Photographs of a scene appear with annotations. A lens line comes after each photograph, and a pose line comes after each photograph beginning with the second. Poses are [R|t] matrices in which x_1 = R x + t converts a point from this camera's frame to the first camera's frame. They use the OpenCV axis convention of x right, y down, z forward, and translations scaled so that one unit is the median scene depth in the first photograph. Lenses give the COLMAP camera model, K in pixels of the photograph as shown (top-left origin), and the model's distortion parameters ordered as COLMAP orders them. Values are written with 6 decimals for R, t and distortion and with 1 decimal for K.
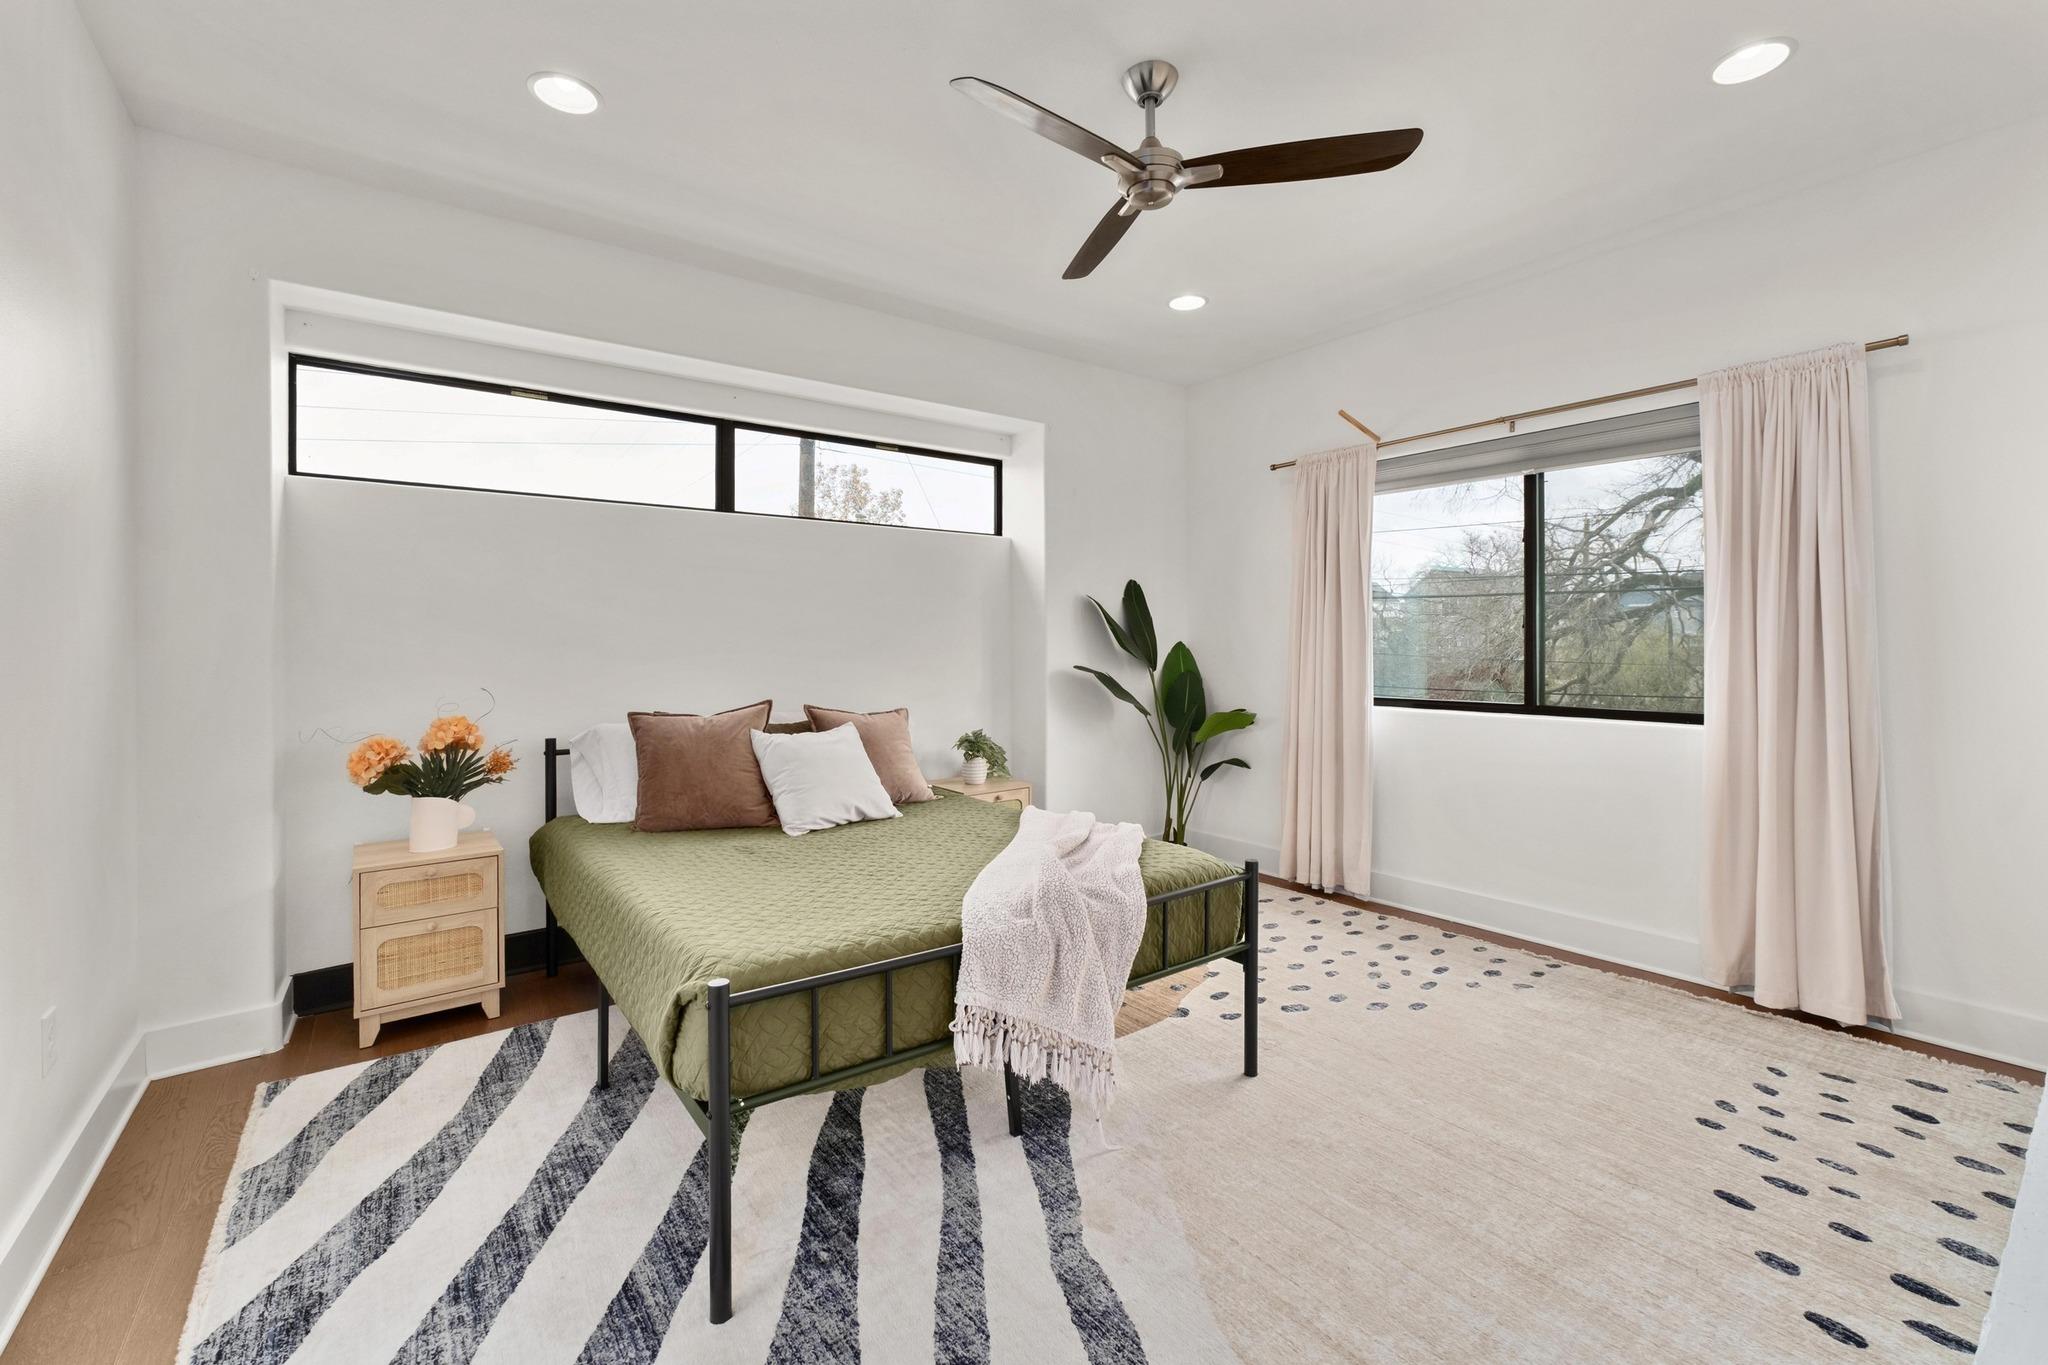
lens RADIAL K [[857.7, 0, 1014.8], [0, 857.7, 650.3], [0, 0, 1]] dist [-0.002104, -0.000066]
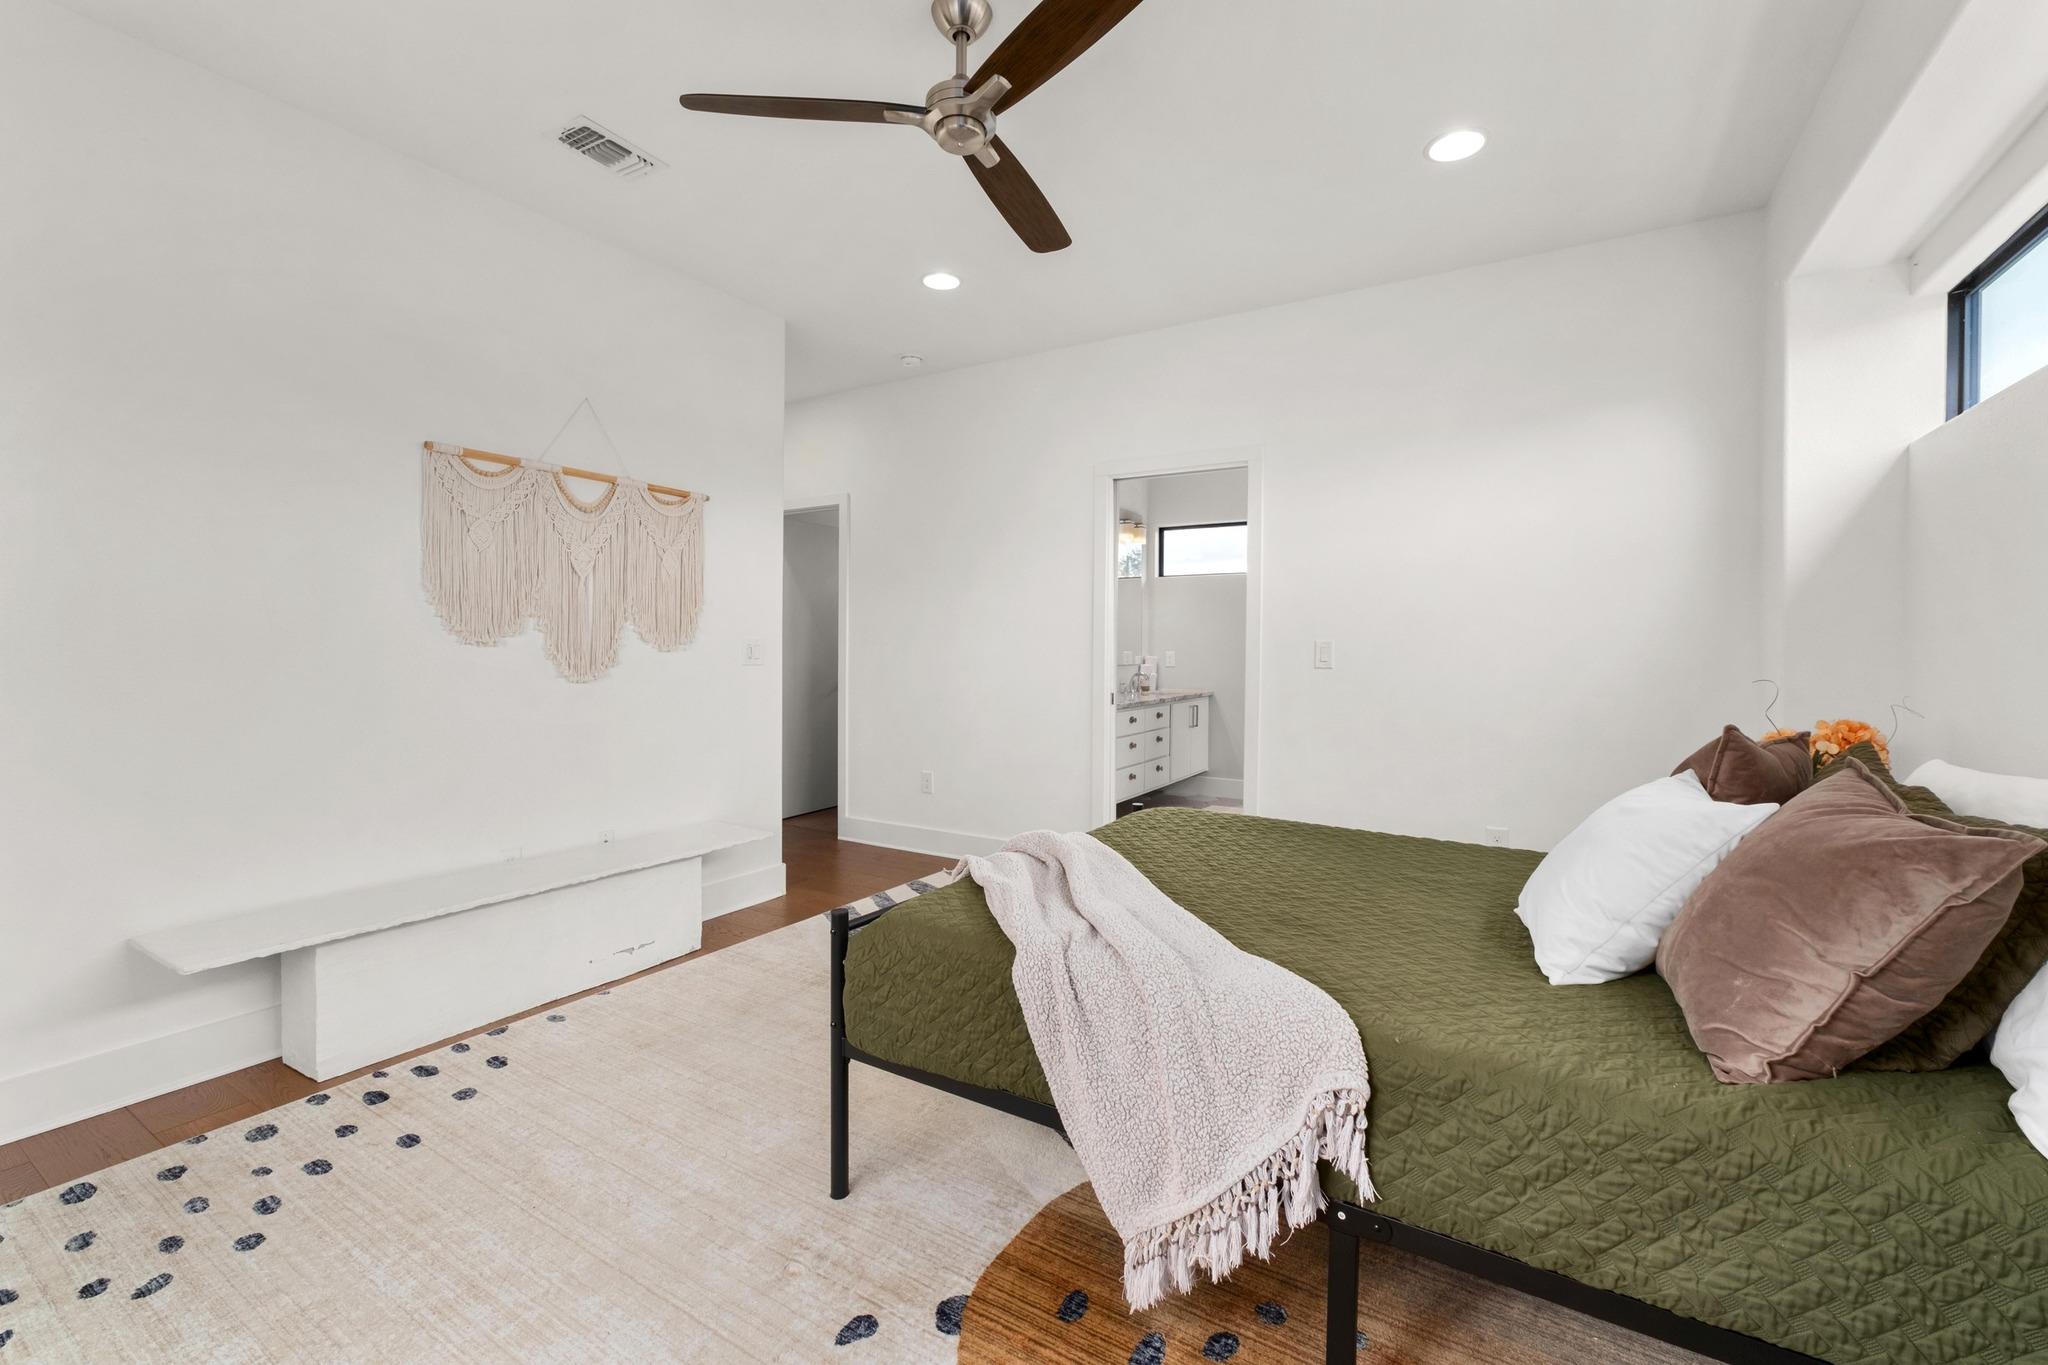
lens RADIAL K [[857.7, 0, 1014.8], [0, 857.7, 650.3], [0, 0, 1]] dist [-0.002104, -0.000066]
pose [[-0.925651, -0.004037, -0.378358, 0.481796], [-0.005042, 0.999986, 0.001665, 0.020874], [0.378346, 0.003448, -0.925658, 2.007154]]
